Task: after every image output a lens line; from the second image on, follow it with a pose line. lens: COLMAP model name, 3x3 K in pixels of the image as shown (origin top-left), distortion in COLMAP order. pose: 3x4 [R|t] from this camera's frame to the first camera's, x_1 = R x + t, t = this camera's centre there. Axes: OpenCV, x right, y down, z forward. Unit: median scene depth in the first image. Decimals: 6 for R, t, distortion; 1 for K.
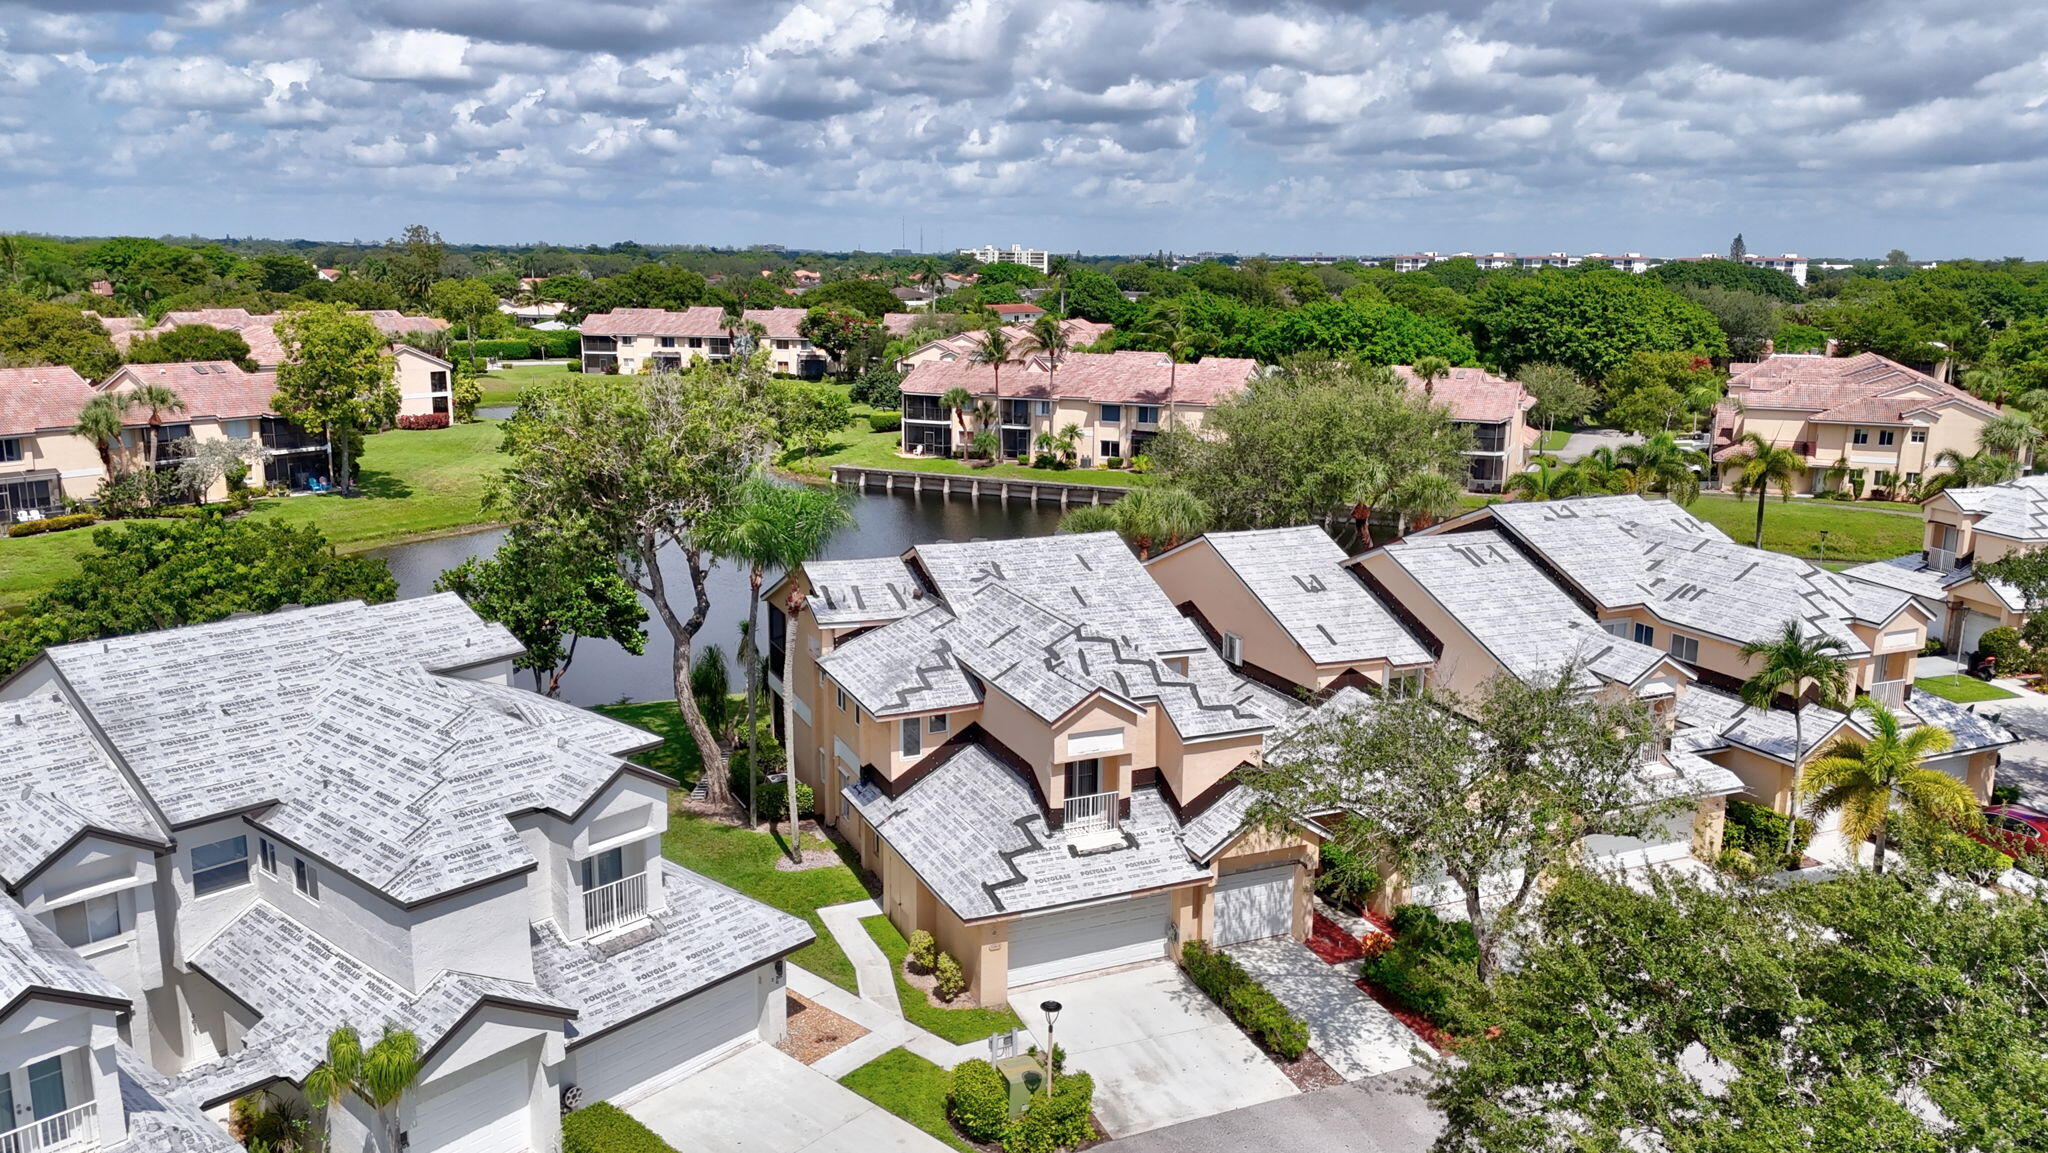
lens RADIAL K [[1488.7, 0, 1021.4], [0, 1488.7, 574.8], [0, 0, 1]] dist [0.055714, -0.000408]
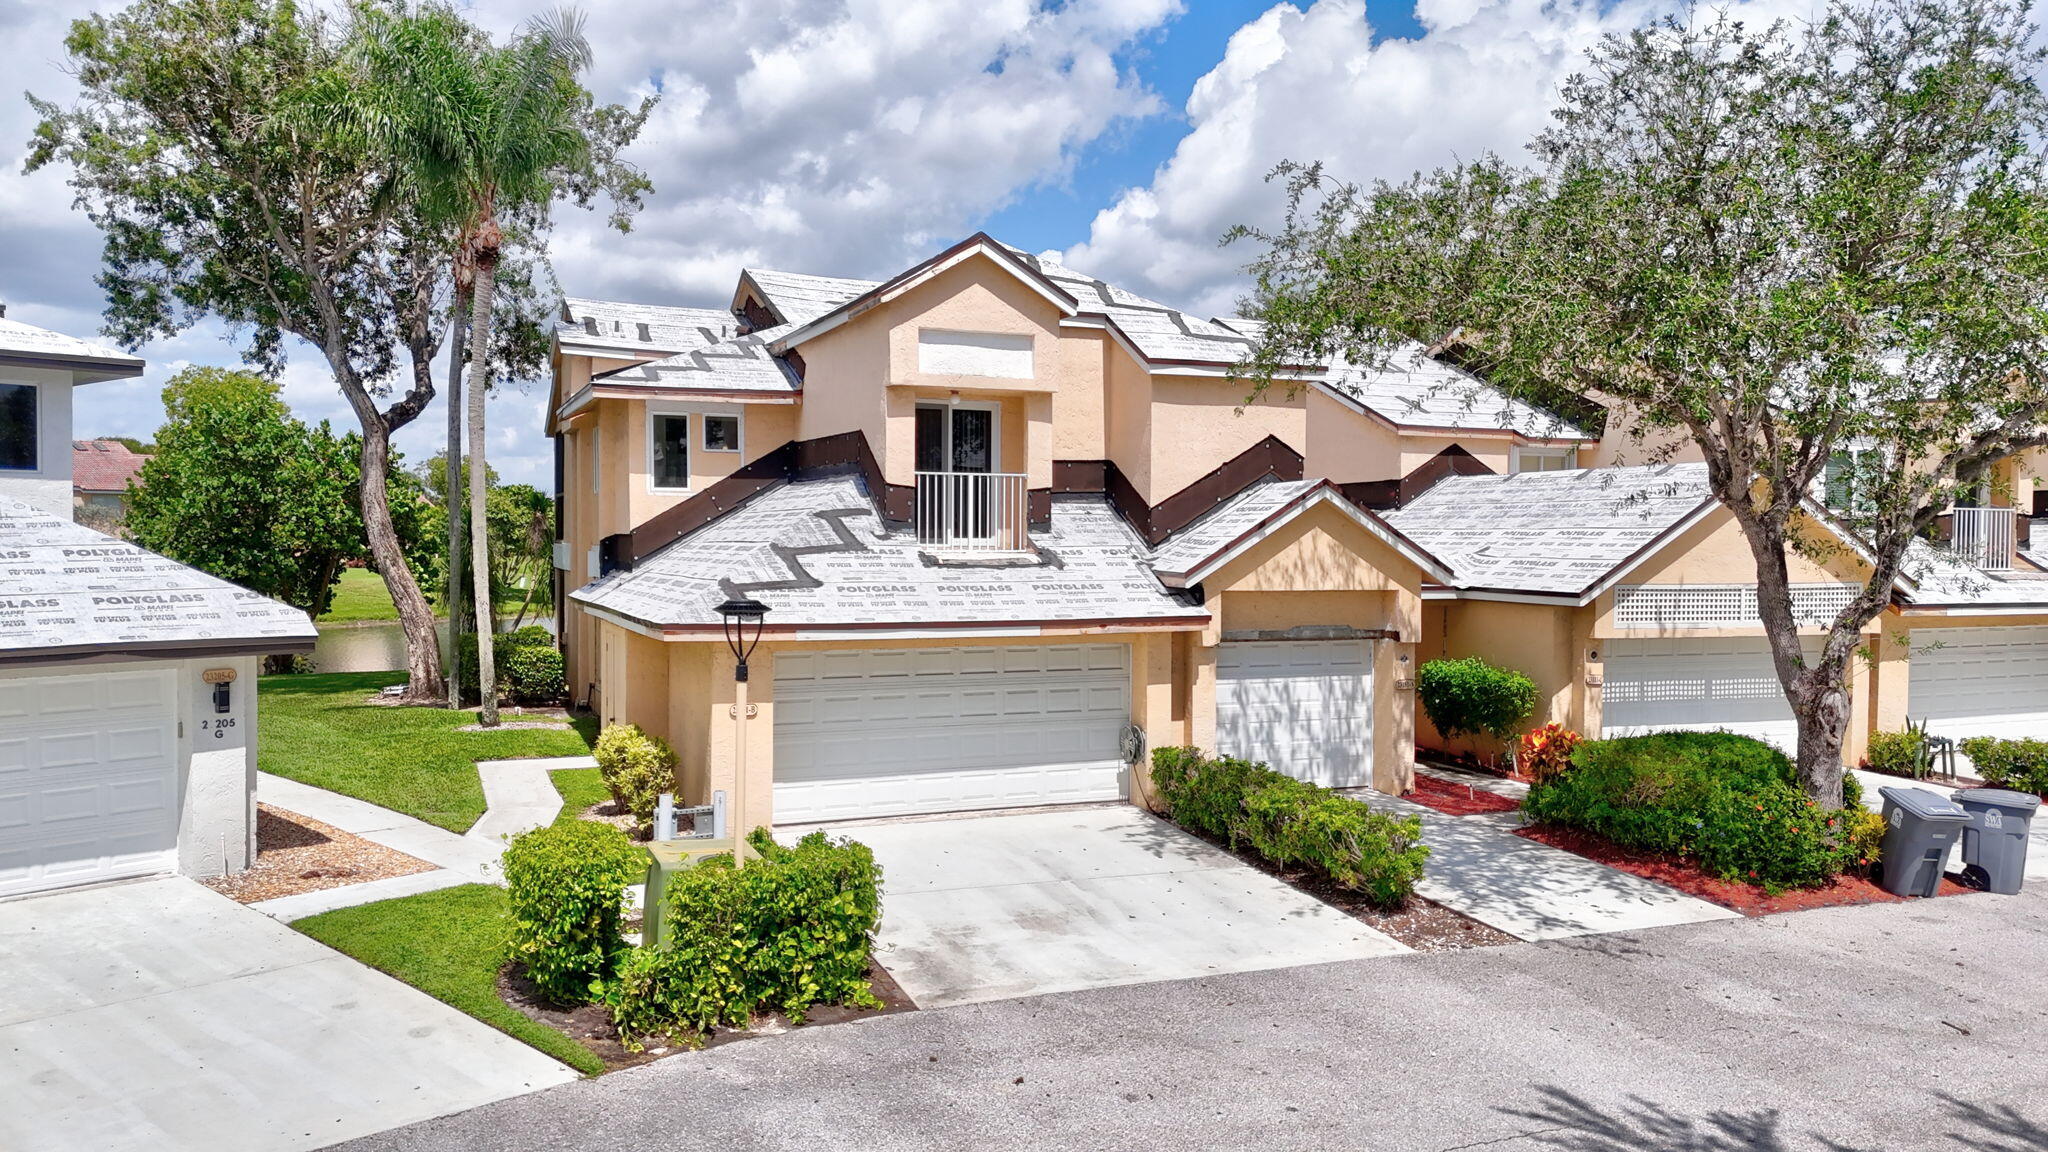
lens RADIAL K [[1488.7, 0, 1028.6], [0, 1488.7, 572.4], [0, 0, 1]] dist [0.055714, -0.000408]
pose [[0.999564, -0.001564, -0.029496, 0.081649], [-0.004121, 0.981452, -0.191662, 0.279831], [0.029249, 0.191700, 0.981018, 0.503843]]
